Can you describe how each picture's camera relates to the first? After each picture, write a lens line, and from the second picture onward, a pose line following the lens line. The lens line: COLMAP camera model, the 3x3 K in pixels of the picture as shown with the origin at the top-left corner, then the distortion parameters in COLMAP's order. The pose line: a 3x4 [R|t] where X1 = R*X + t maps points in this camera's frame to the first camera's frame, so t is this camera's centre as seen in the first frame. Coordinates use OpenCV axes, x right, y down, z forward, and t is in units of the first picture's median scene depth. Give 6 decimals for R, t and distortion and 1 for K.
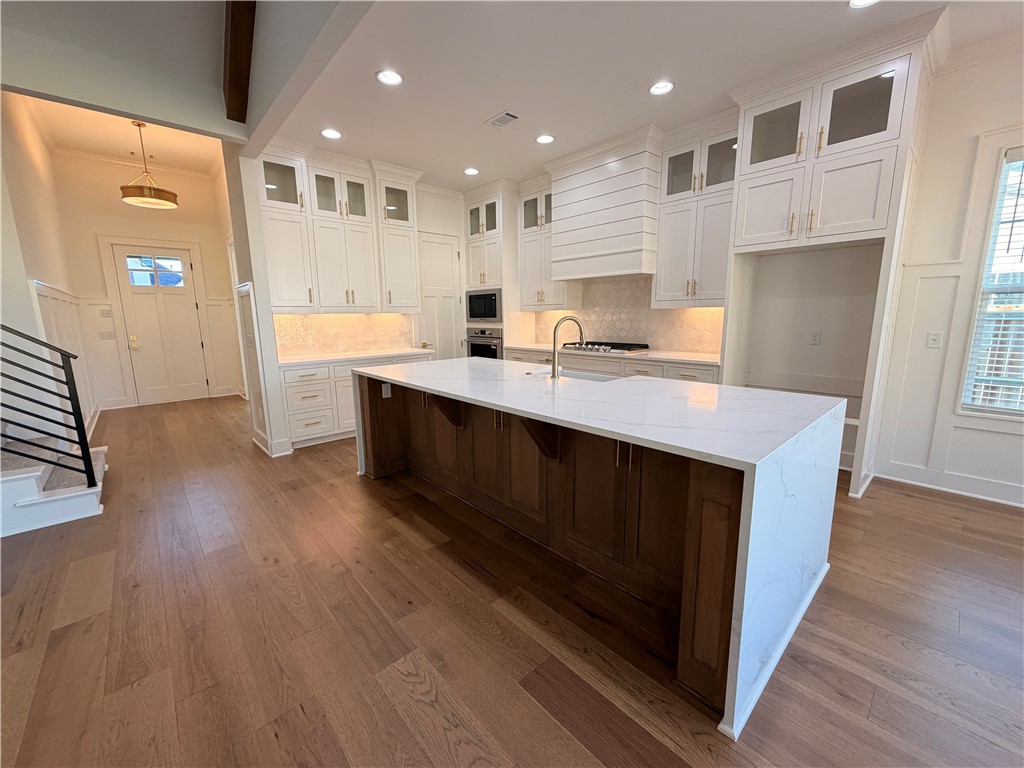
lens RADIAL K [[406.6, 0, 510.8], [0, 406.6, 386.0], [0, 0, 1]] dist [-0.001135, 0.000180]
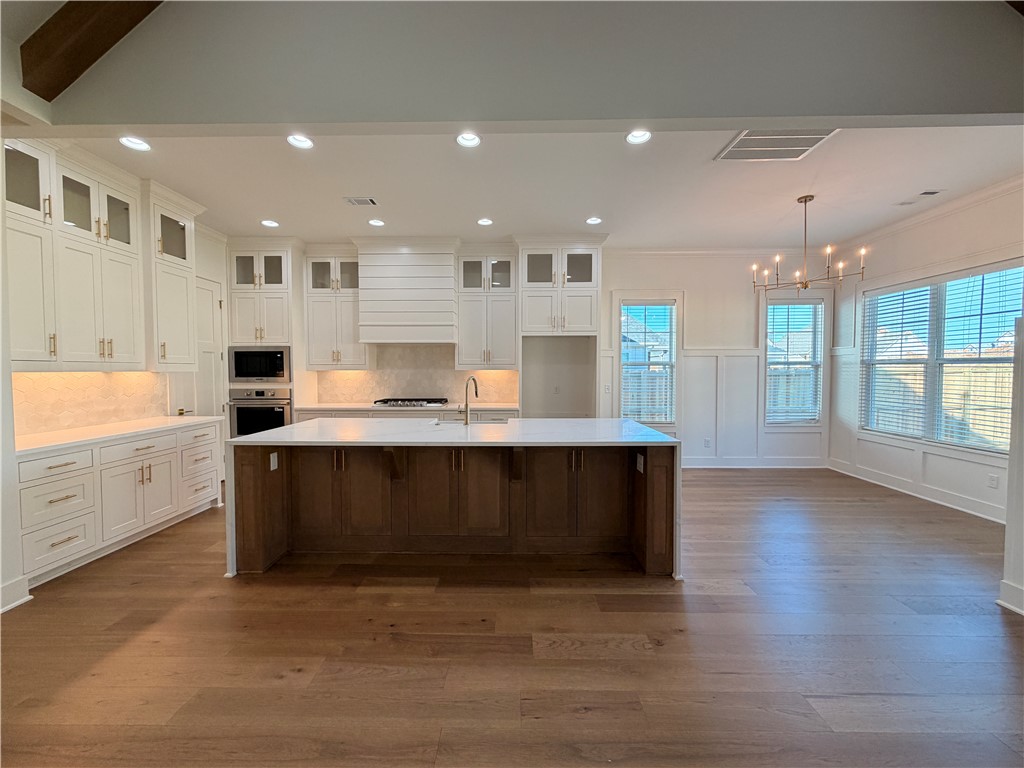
lens RADIAL K [[406.6, 0, 510.6], [0, 406.6, 383.8], [0, 0, 1]] dist [-0.001135, 0.000180]
pose [[0.683271, -0.012509, 0.730058, -0.444948], [0.120160, 0.988148, -0.095528, -0.006155], [-0.720210, 0.152995, 0.676676, 0.023482]]
